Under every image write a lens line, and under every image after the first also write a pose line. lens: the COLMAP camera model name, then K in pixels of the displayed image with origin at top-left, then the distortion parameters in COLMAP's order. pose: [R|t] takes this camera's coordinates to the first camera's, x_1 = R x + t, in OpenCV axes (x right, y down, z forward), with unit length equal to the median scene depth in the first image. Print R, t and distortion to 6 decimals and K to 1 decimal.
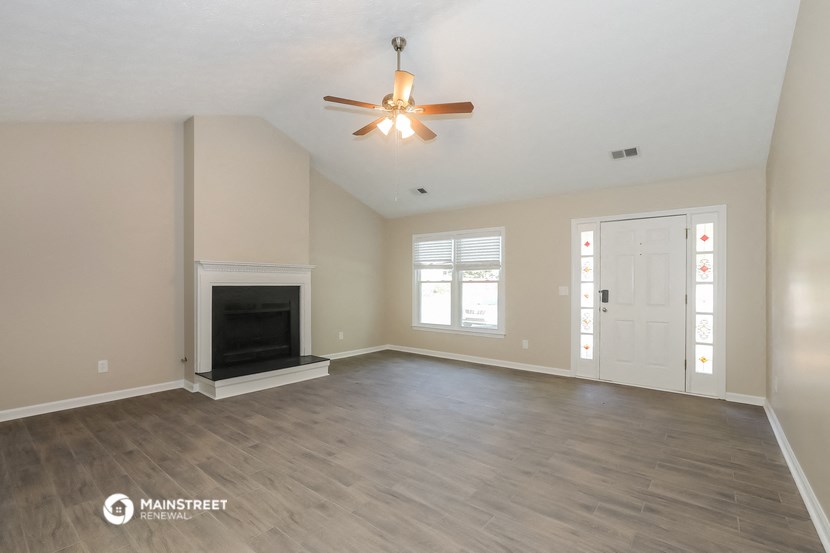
lens RADIAL K [[374.3, 0, 414.3], [0, 374.3, 290.3], [0, 0, 1]] dist [-0.029862, -0.000218]
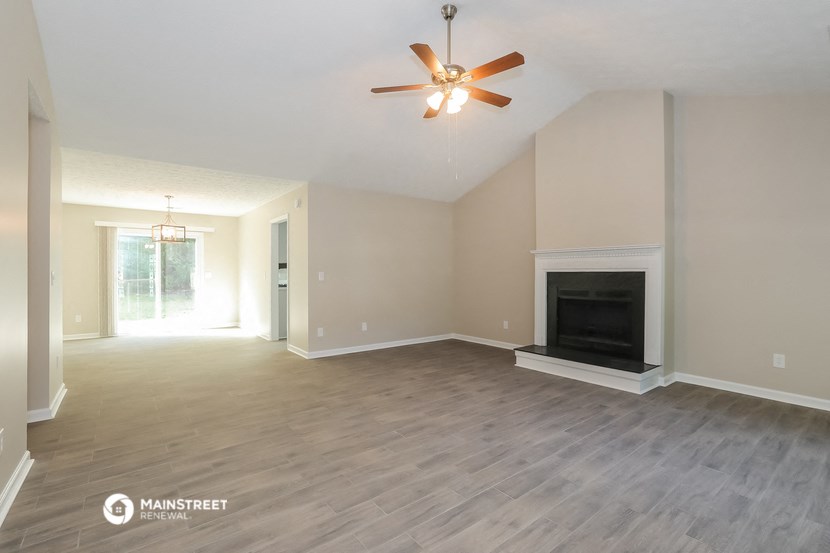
lens RADIAL K [[384.2, 0, 414.0], [0, 384.2, 273.1], [0, 0, 1]] dist [-0.025936, 0.000372]
pose [[-0.228161, -0.000390, -0.973623, 0.879701], [-0.010492, 0.999943, 0.002058, -0.008340], [0.973567, 0.010685, -0.228152, 1.099886]]
